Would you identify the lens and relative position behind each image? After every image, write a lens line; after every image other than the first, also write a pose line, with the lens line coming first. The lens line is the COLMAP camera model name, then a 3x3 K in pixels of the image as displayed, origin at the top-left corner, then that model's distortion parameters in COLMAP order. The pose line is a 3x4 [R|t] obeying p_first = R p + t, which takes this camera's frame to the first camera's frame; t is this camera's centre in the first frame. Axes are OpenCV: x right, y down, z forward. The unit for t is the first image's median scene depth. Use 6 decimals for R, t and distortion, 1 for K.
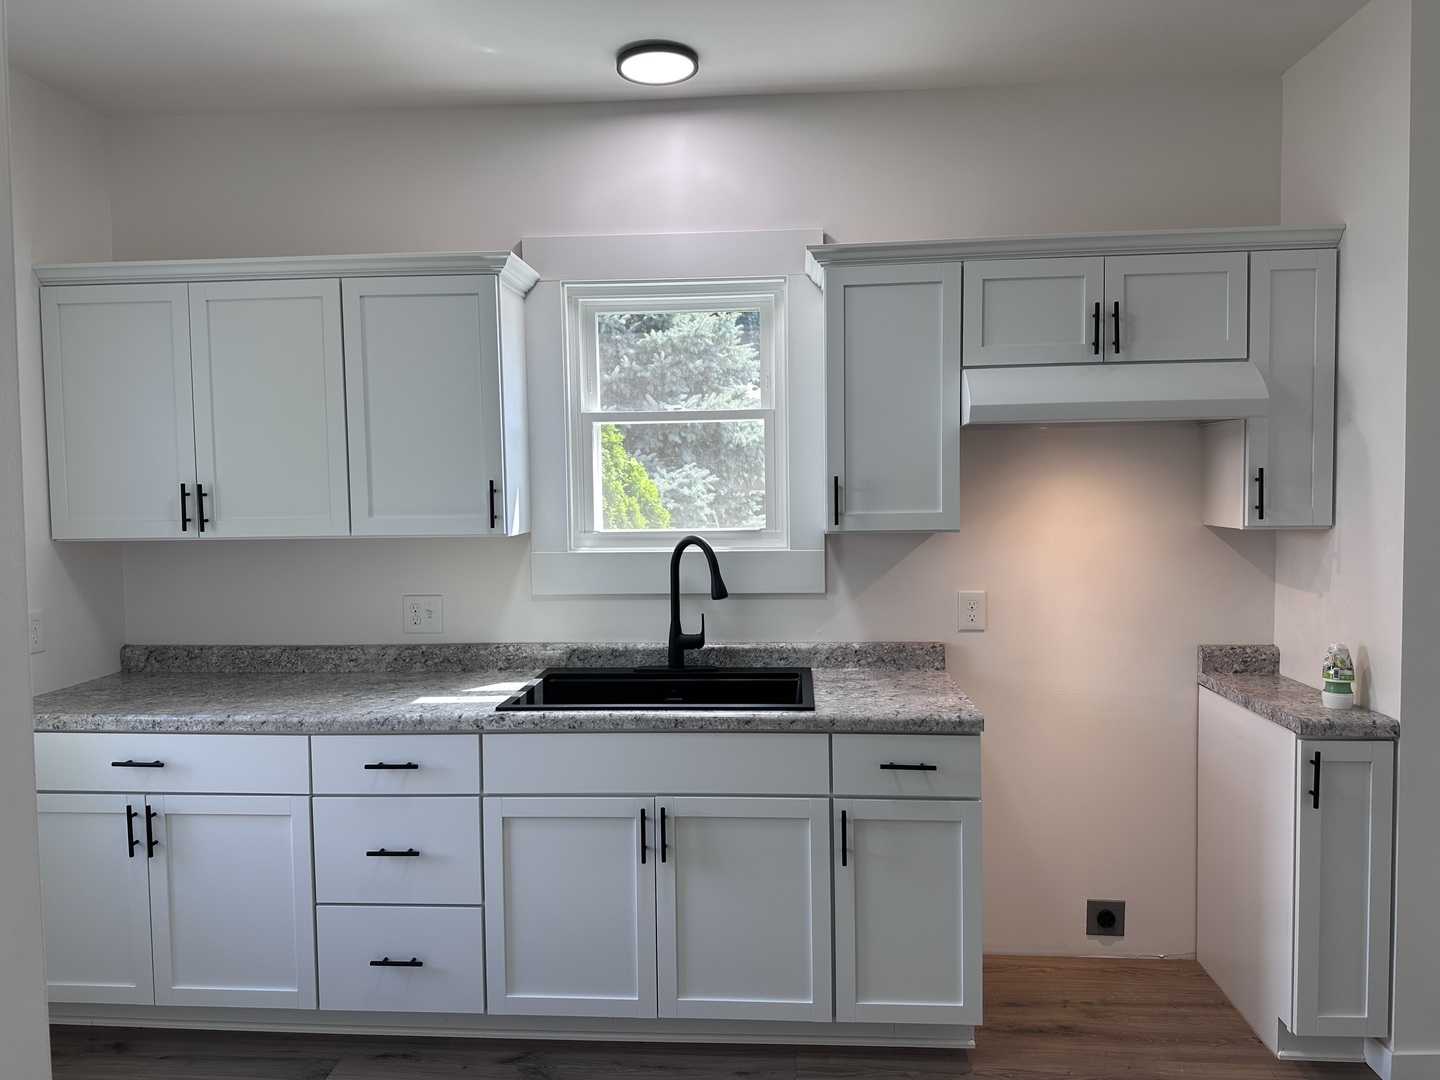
lens RADIAL K [[1008.1, 0, 724.0], [0, 1008.1, 529.3], [0, 0, 1]] dist [0.061519, -0.072944]
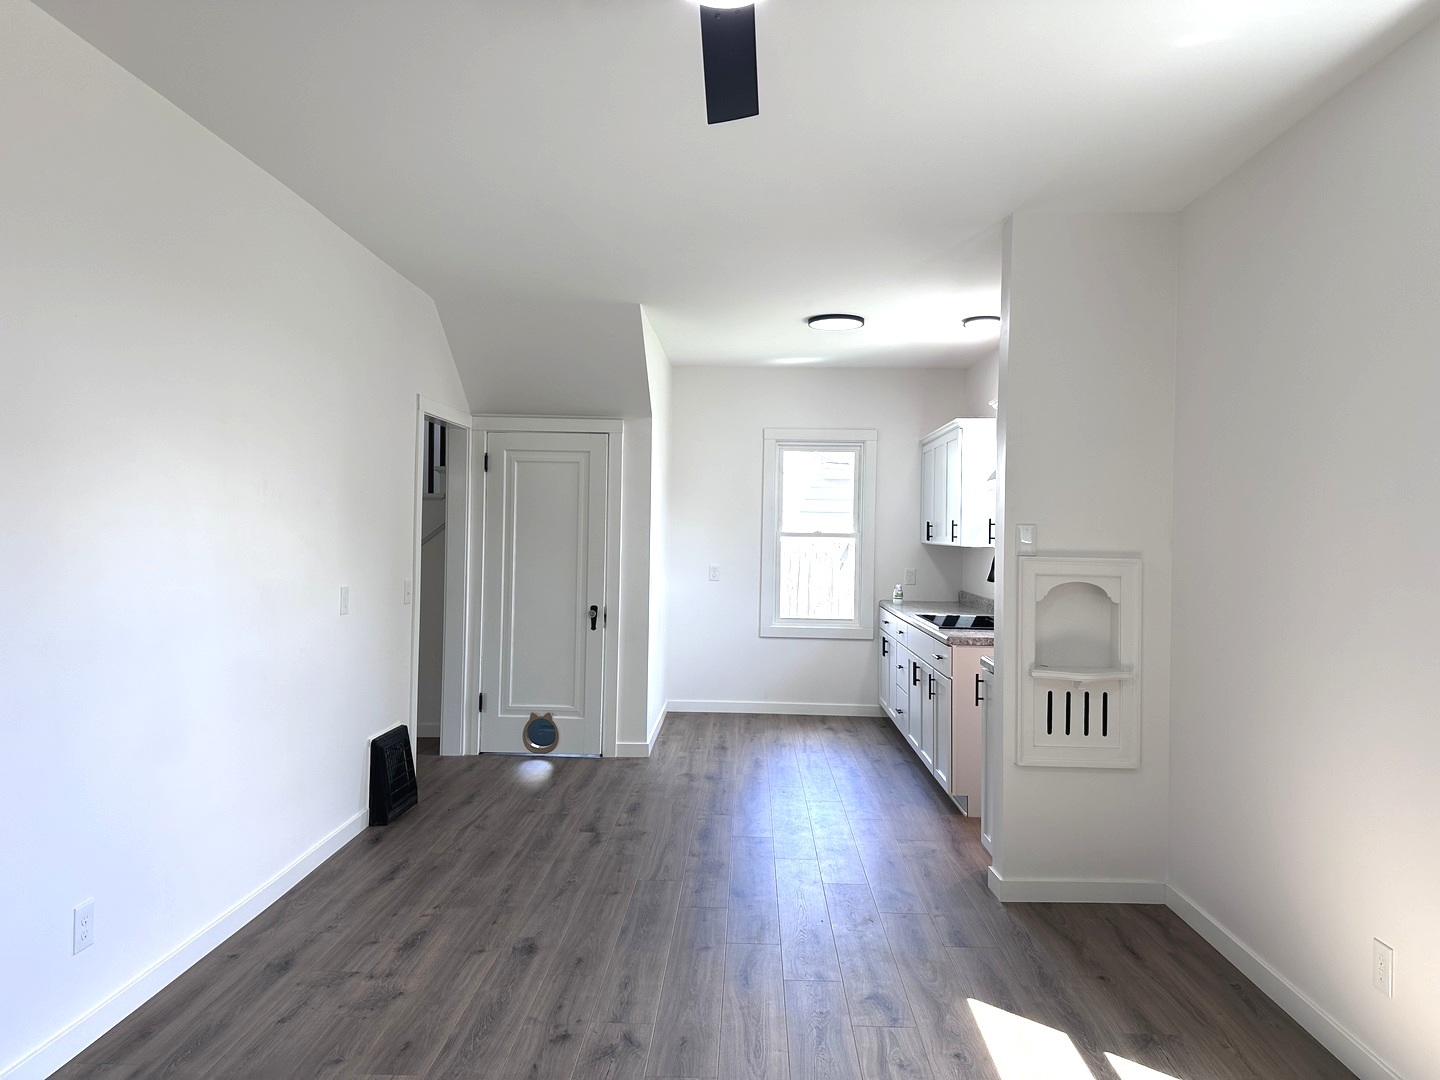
lens RADIAL K [[1008.1, 0, 727.3], [0, 1008.1, 531.7], [0, 0, 1]] dist [0.061519, -0.072944]
pose [[0.038634, 0.014499, -0.999148, 2.063577], [-0.063092, 0.997935, 0.012042, -0.019661], [0.997260, 0.062573, 0.039469, 0.431319]]
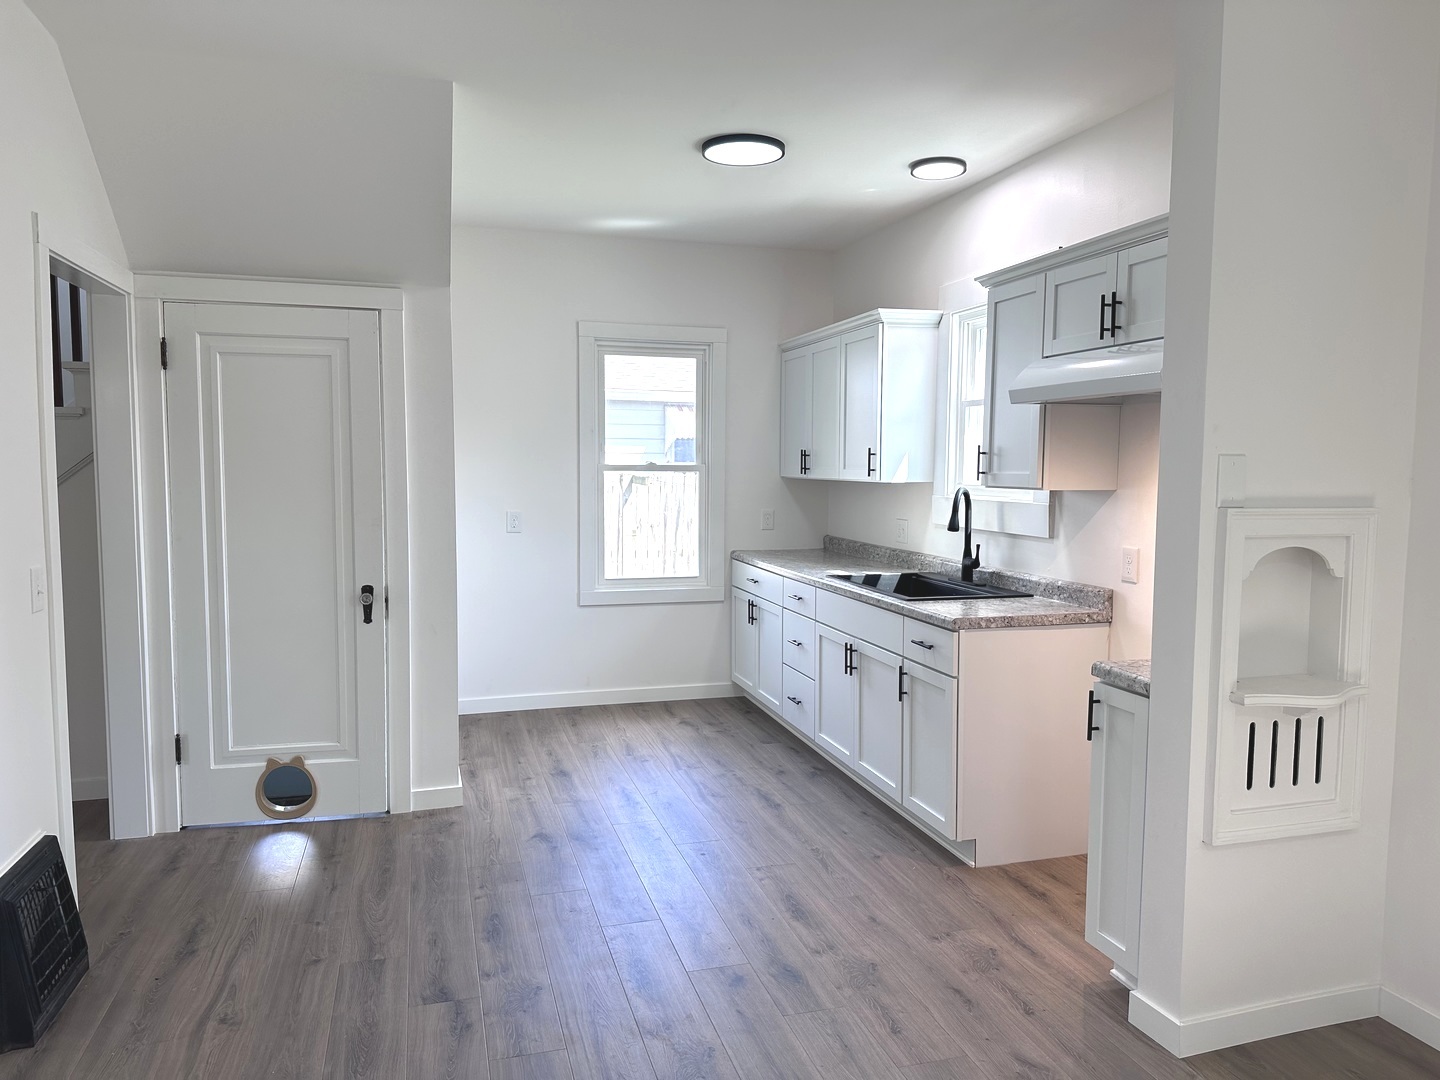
lens RADIAL K [[1008.1, 0, 716.1], [0, 1008.1, 547.9], [0, 0, 1]] dist [0.061519, -0.072944]
pose [[0.339558, 0.096983, -0.935572, 1.309584], [-0.054270, 0.995033, 0.083450, -0.009309], [0.939018, 0.022437, 0.343134, 0.197283]]
